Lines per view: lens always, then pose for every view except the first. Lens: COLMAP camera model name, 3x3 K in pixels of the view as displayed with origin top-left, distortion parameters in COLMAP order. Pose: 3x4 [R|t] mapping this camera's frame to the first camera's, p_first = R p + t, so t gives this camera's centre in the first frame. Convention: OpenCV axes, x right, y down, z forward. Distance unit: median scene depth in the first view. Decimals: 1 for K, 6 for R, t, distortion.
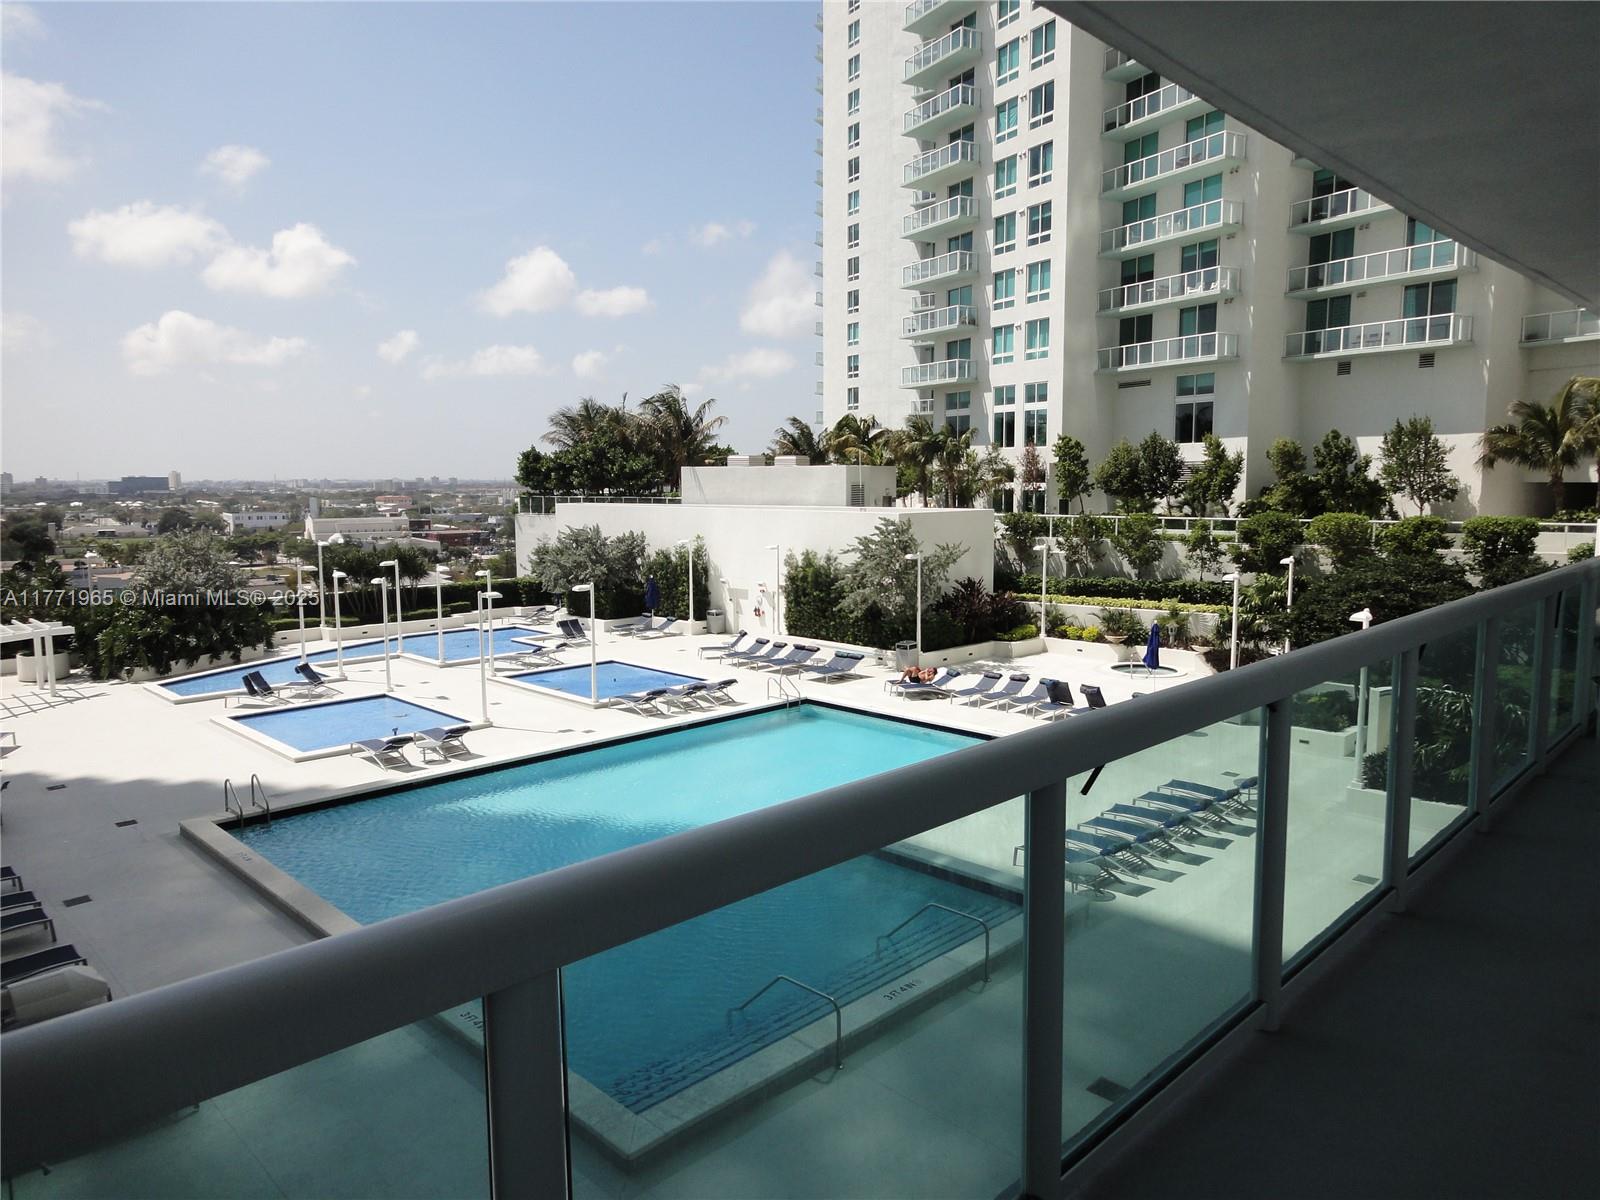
lens RADIAL K [[1071.2, 0, 797.2], [0, 1071.2, 587.0], [0, 0, 1]] dist [0.000505, 0.001621]
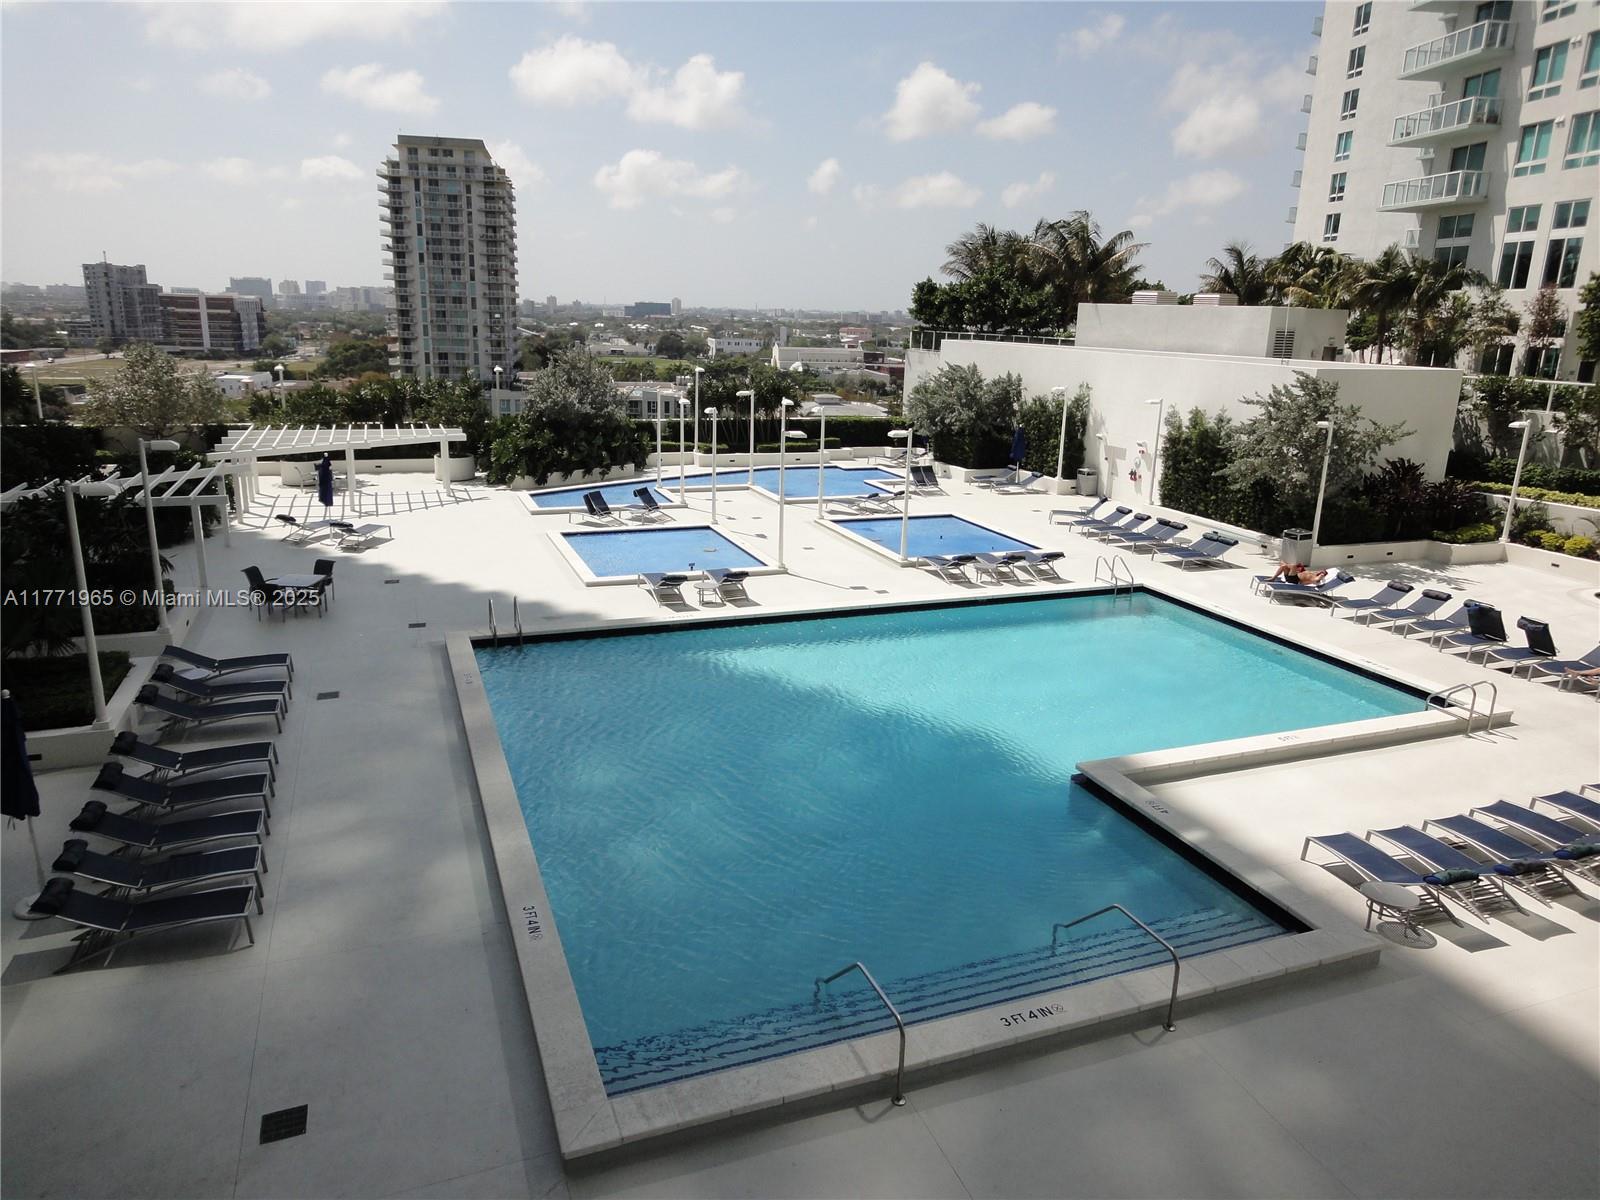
lens RADIAL K [[1071.2, 0, 797.2], [0, 1071.2, 587.0], [0, 0, 1]] dist [0.000505, 0.001621]
pose [[0.915001, 0.129703, -0.382034, 0.059165], [-0.072571, 0.984382, 0.160390, -0.007480], [0.396871, -0.119032, 0.910124, 0.089000]]
